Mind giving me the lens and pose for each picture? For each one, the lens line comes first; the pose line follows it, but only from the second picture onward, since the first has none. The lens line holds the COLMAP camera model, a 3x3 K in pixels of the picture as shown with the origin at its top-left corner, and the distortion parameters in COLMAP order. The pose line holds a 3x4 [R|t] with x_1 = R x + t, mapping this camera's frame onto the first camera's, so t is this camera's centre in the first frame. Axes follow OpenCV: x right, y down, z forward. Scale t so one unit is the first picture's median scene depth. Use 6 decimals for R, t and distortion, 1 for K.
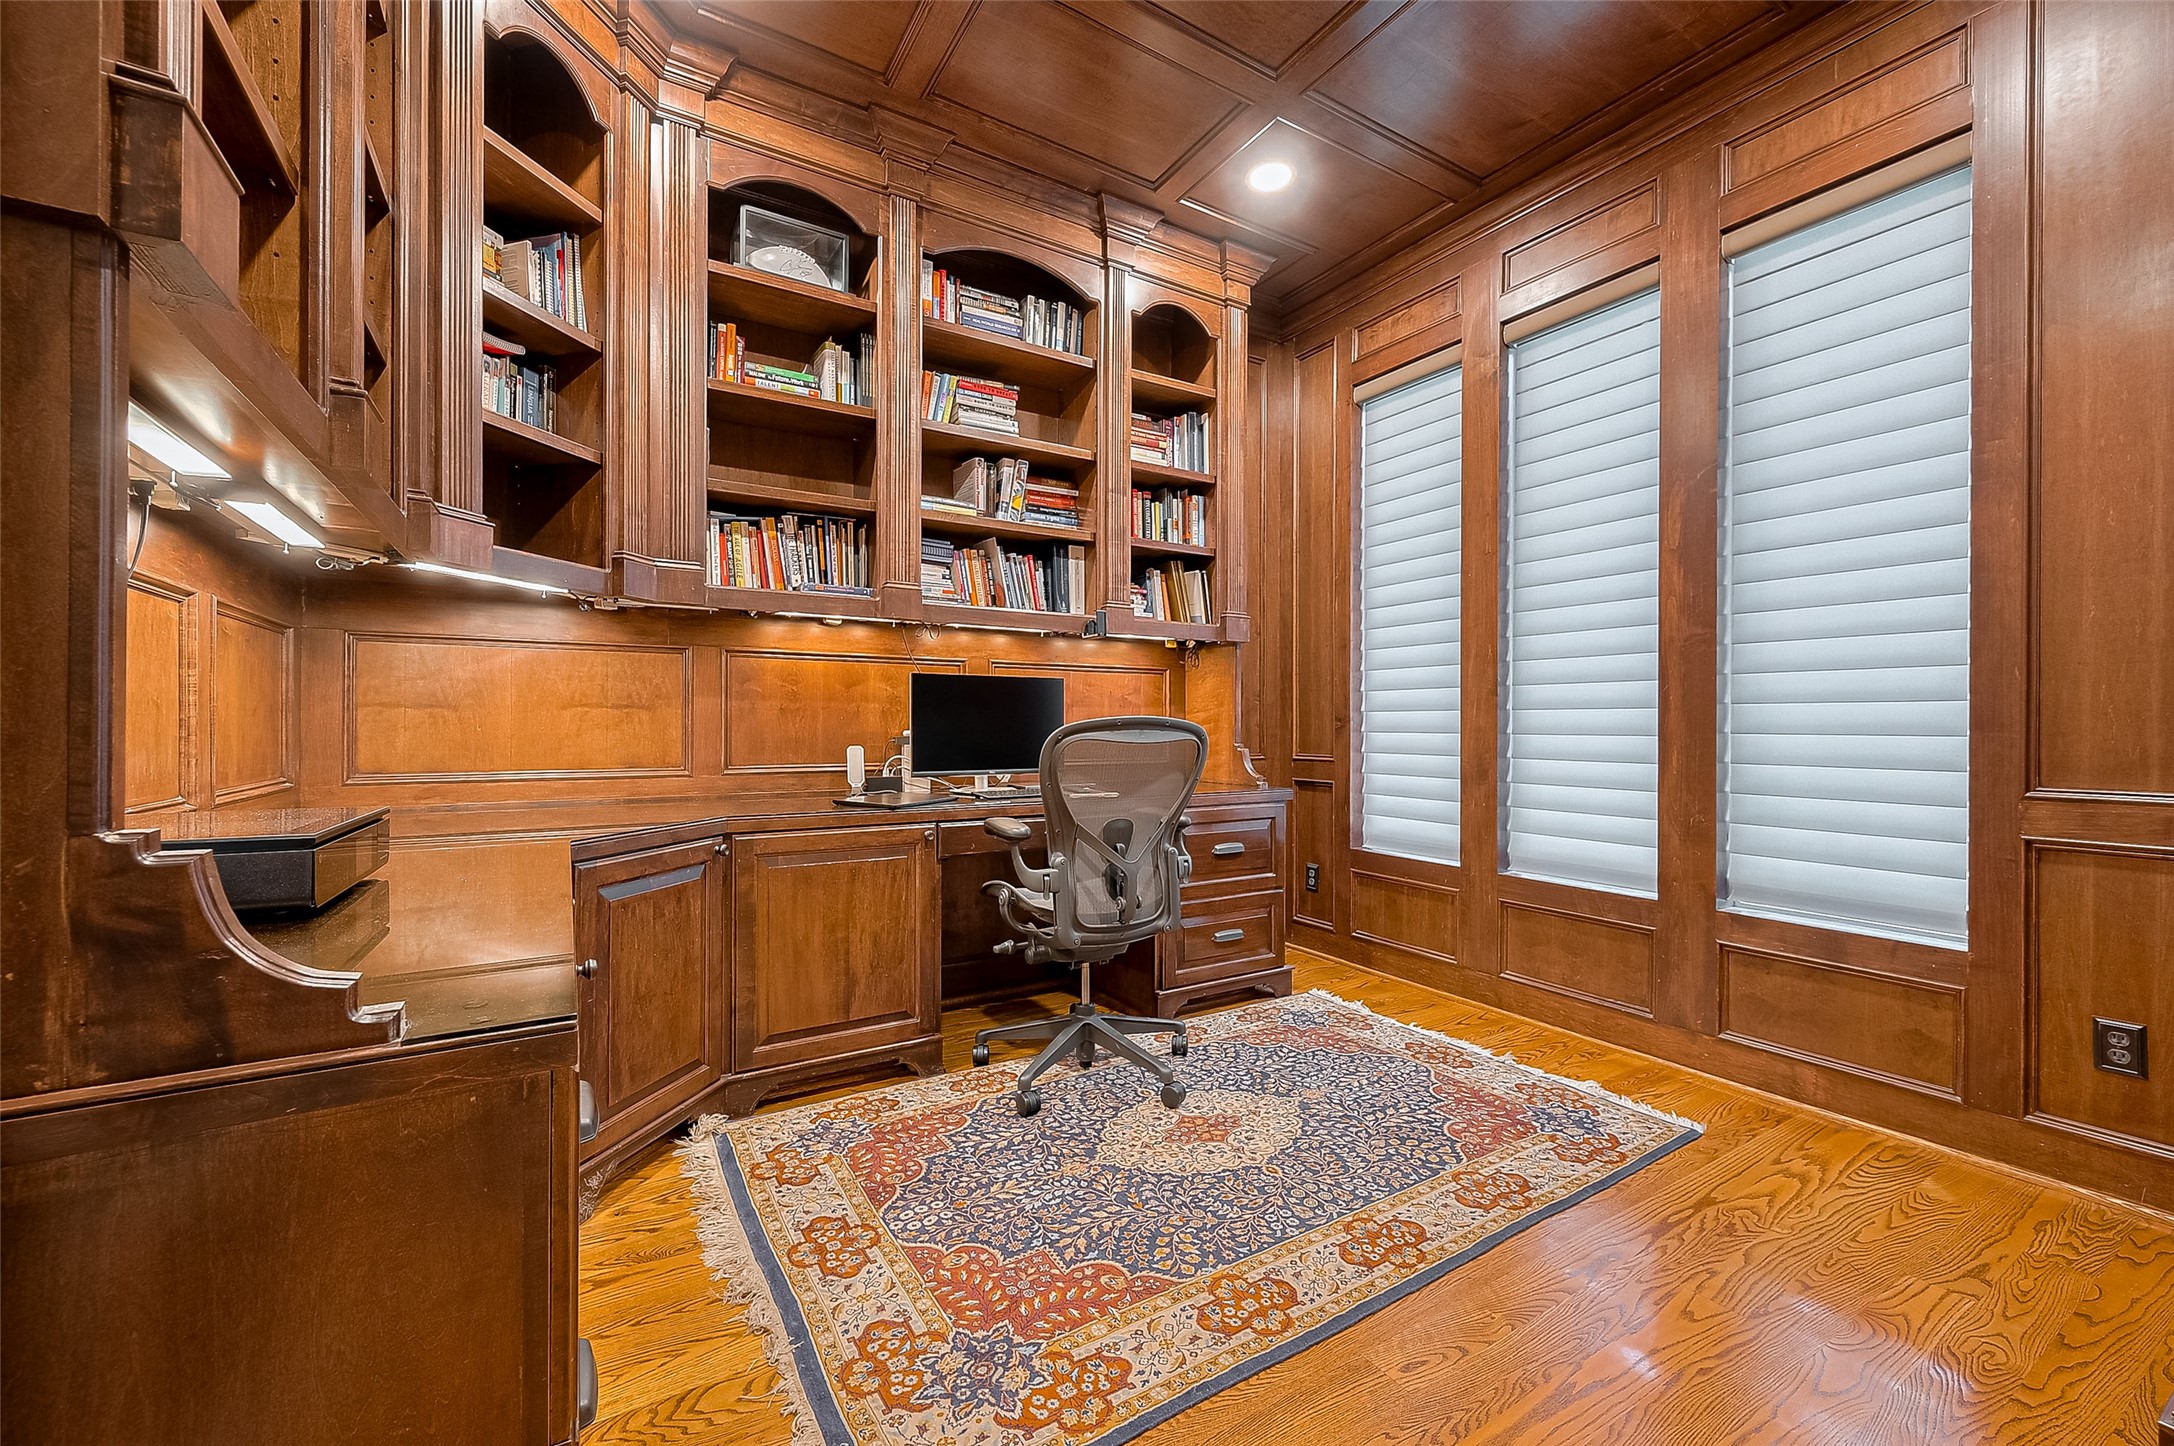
lens RADIAL K [[868.4, 0, 1089.7], [0, 868.4, 721.2], [0, 0, 1]] dist [0.003309, 0.000260]
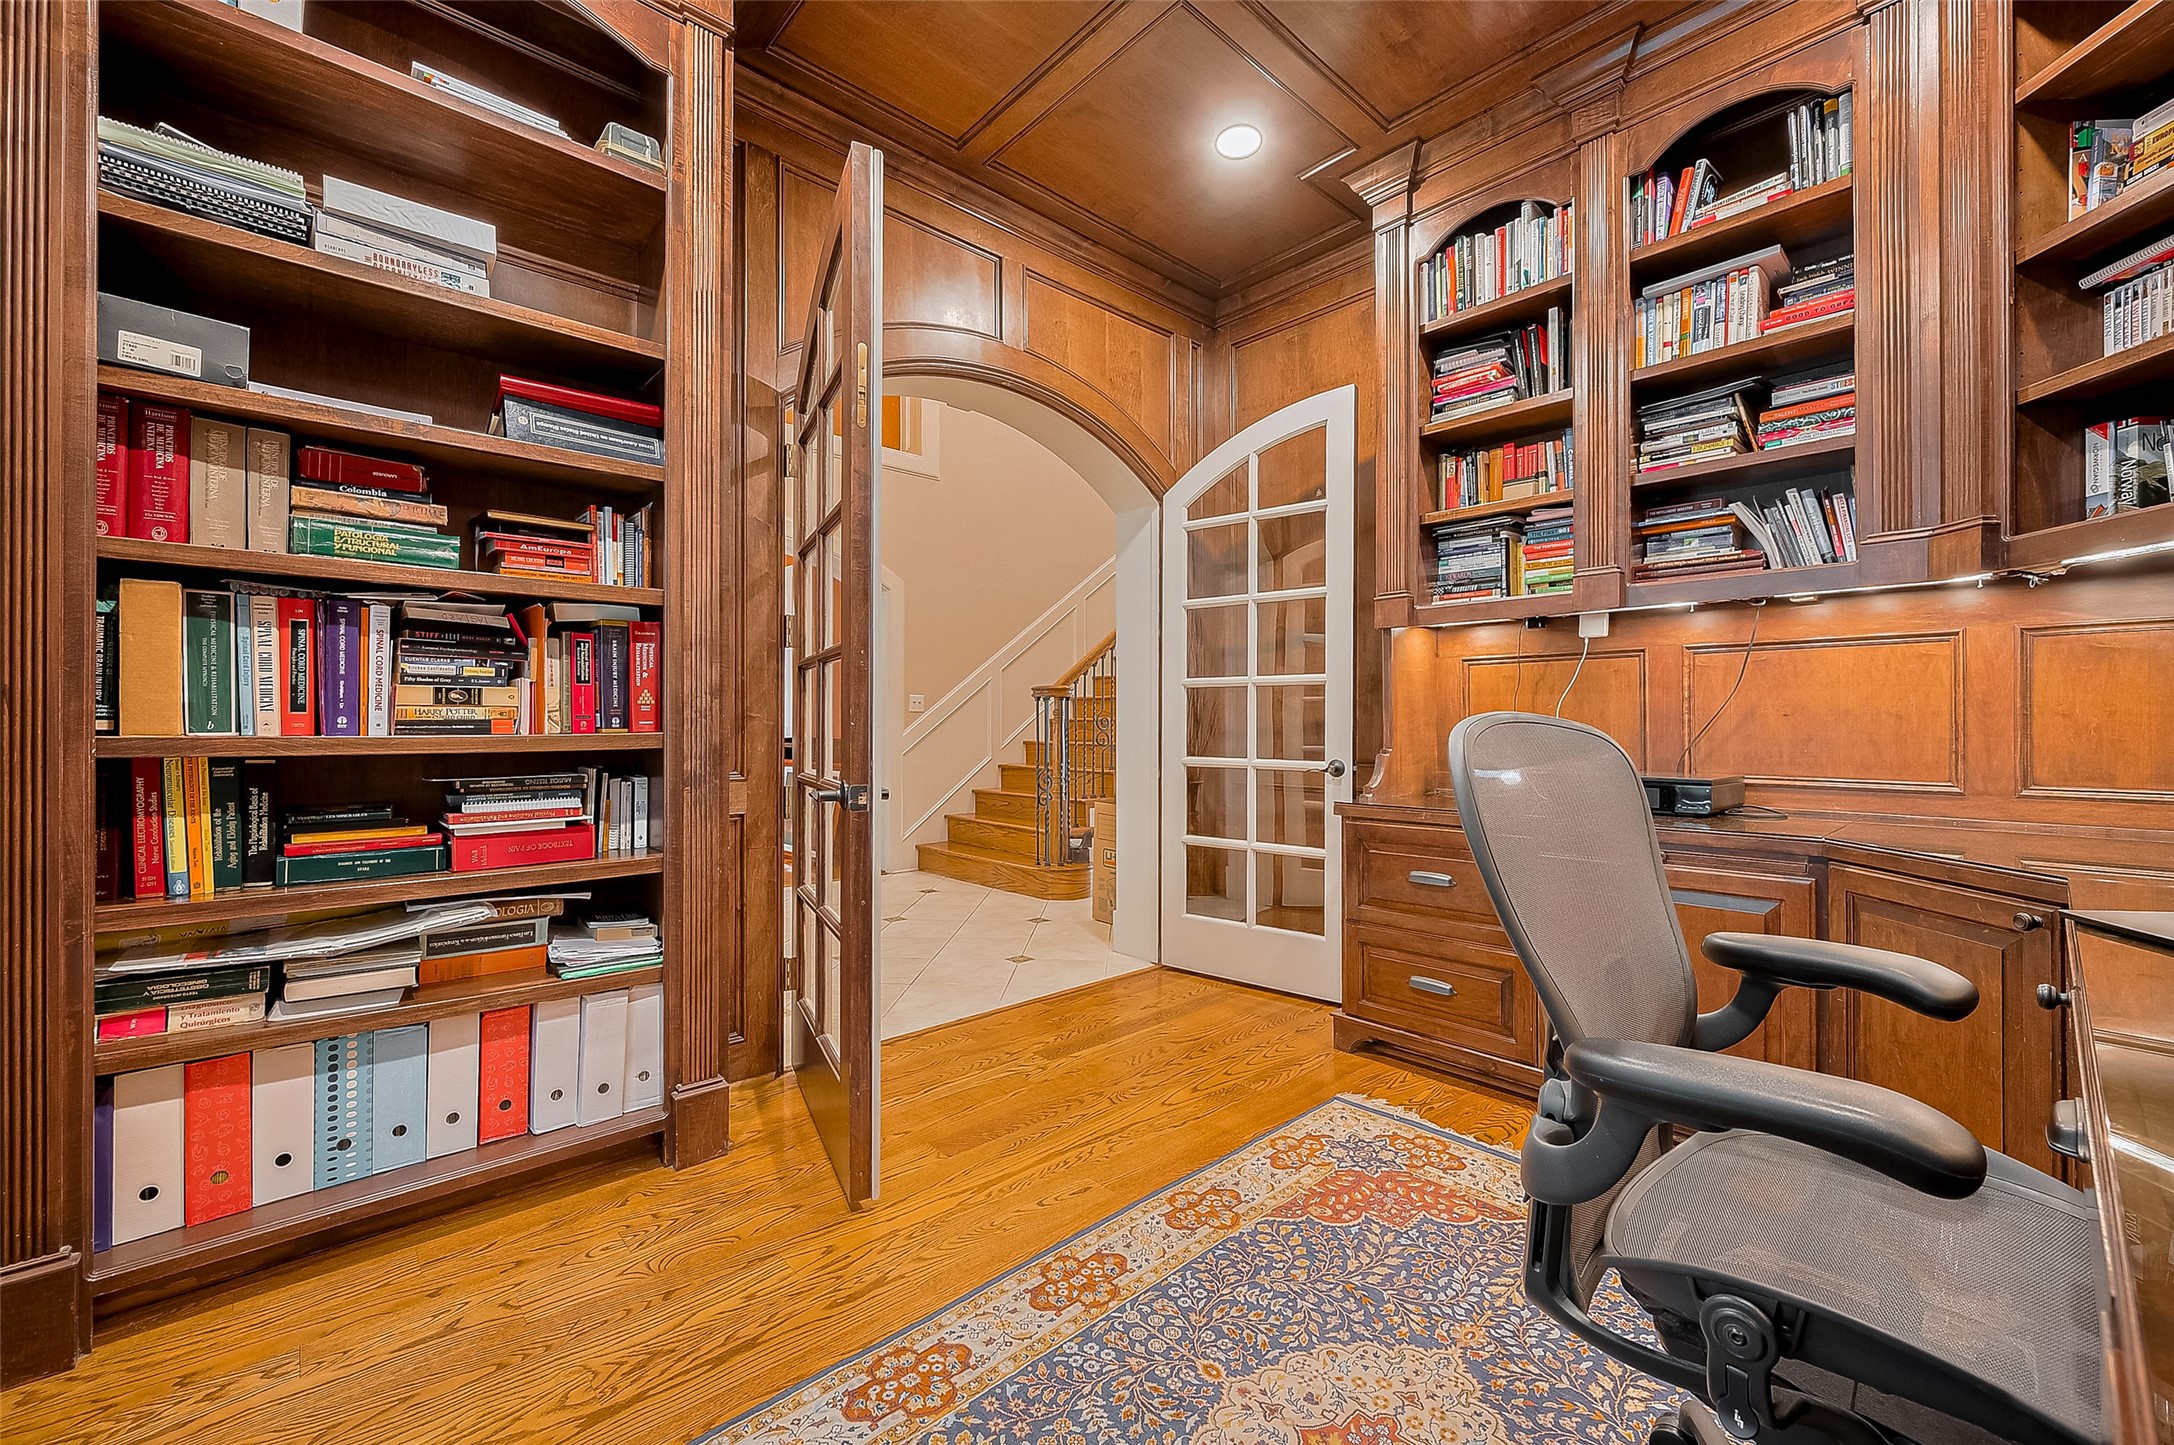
lens RADIAL K [[868.4, 0, 1087.2], [0, 868.4, 722.4], [0, 0, 1]] dist [0.003309, 0.000260]
pose [[-0.982722, -0.004325, -0.185036, 0.468888], [-0.003383, 0.999980, -0.005404, 0.003555], [0.185055, -0.004684, -0.982717, 1.783894]]
